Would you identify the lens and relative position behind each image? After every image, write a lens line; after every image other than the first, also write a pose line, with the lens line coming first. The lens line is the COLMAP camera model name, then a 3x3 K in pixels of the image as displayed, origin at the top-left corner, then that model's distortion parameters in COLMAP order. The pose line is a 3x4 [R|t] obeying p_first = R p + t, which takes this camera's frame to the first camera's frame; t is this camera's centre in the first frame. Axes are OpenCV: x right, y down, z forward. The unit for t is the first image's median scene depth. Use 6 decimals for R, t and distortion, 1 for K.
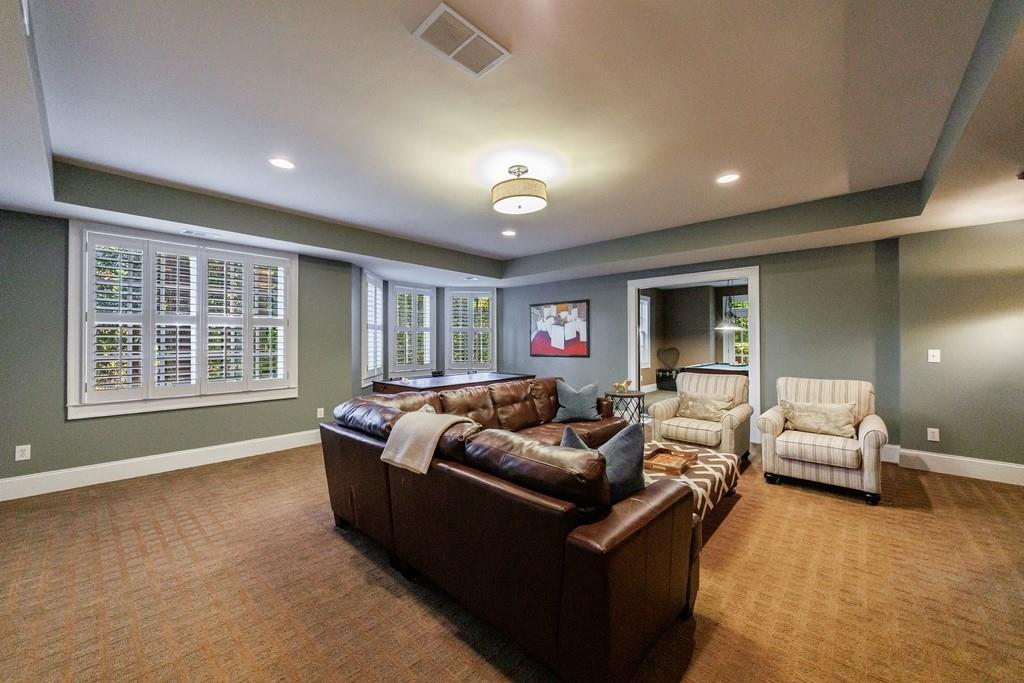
lens RADIAL K [[385.9, 0, 509.1], [0, 385.9, 341.9], [0, 0, 1]] dist [-0.006056, 0.000471]
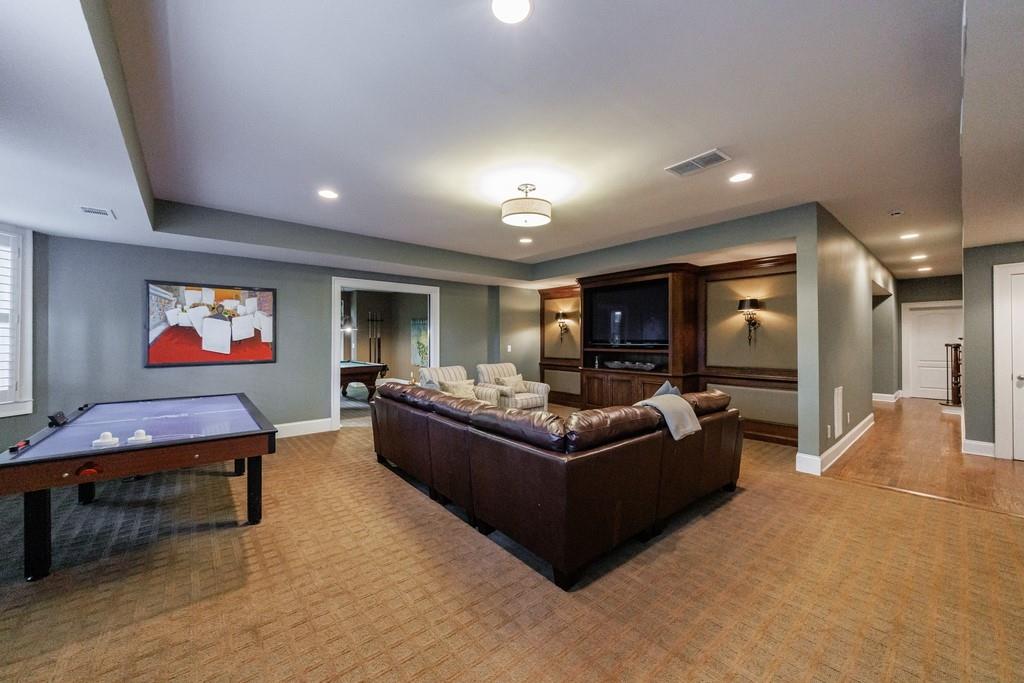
lens RADIAL K [[385.9, 0, 506.6], [0, 385.9, 338.4], [0, 0, 1]] dist [-0.006056, 0.000471]
pose [[0.140424, 0.003709, 0.990085, -0.488274], [0.001869, 0.999990, -0.004012, -0.004753], [-0.990090, 0.002414, 0.140415, 0.407848]]
